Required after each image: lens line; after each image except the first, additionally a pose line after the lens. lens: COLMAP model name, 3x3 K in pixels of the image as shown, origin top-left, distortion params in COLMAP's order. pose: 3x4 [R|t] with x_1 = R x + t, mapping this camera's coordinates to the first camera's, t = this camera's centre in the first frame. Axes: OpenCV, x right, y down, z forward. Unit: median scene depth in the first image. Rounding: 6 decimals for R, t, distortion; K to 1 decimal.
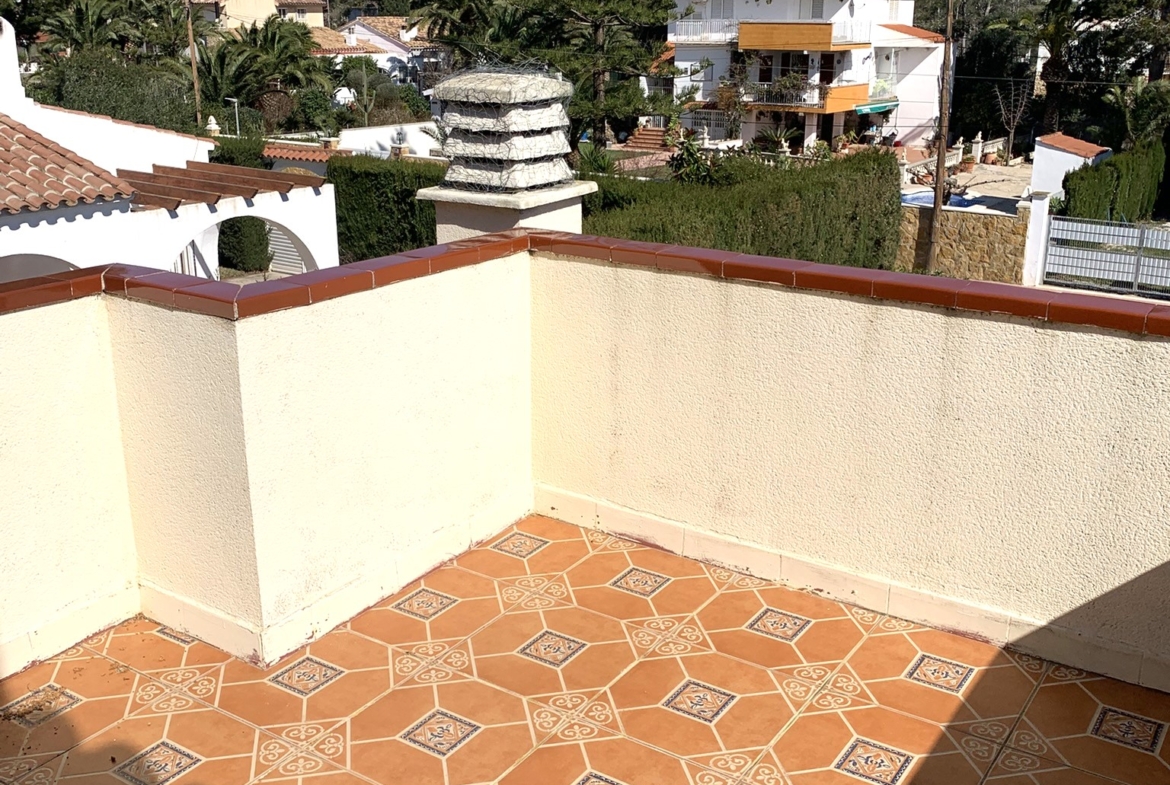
lens RADIAL K [[1189.2, 0, 585.0], [0, 1189.2, 392.5], [0, 0, 1]] dist [0.053556, -0.184438]
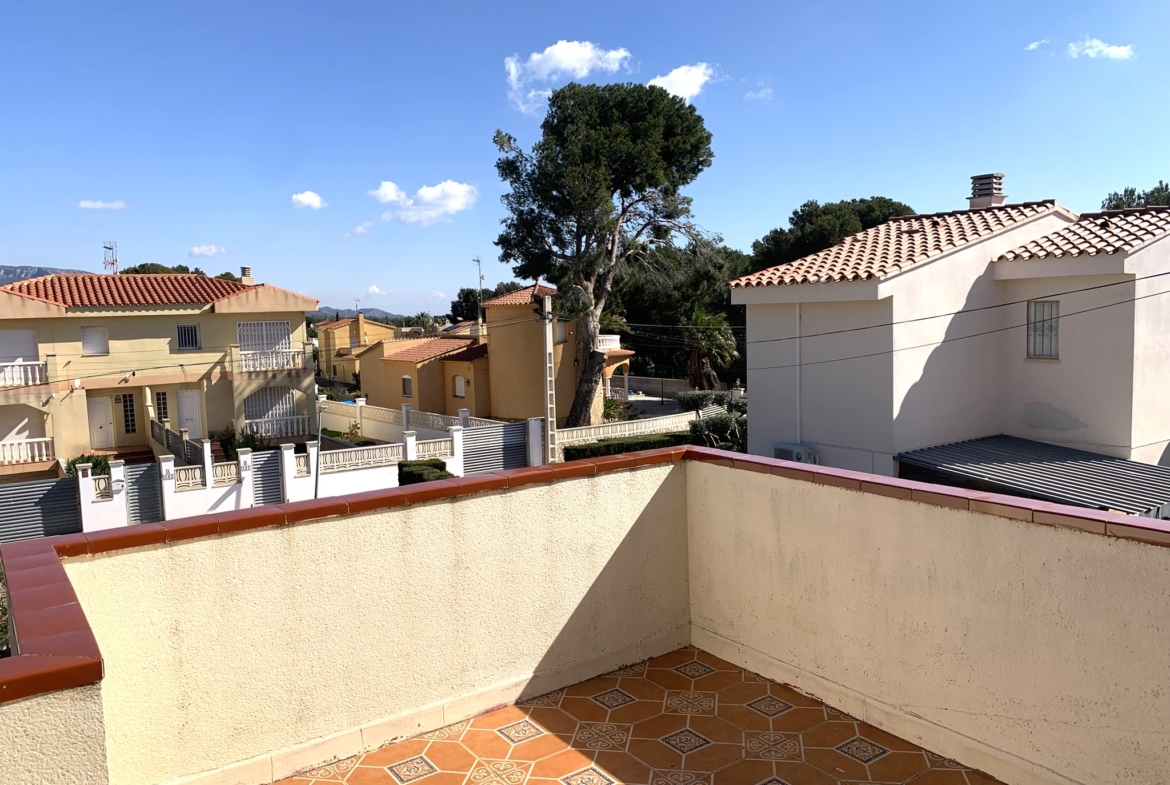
lens RADIAL K [[883.2, 0, 576.4], [0, 883.2, 398.1], [0, 0, 1]] dist [0.046100, -0.060548]
pose [[0.352258, -0.097604, 0.930800, -0.654508], [0.318649, 0.947635, -0.021222, -0.112240], [-0.879987, 0.304074, 0.364913, 0.390673]]
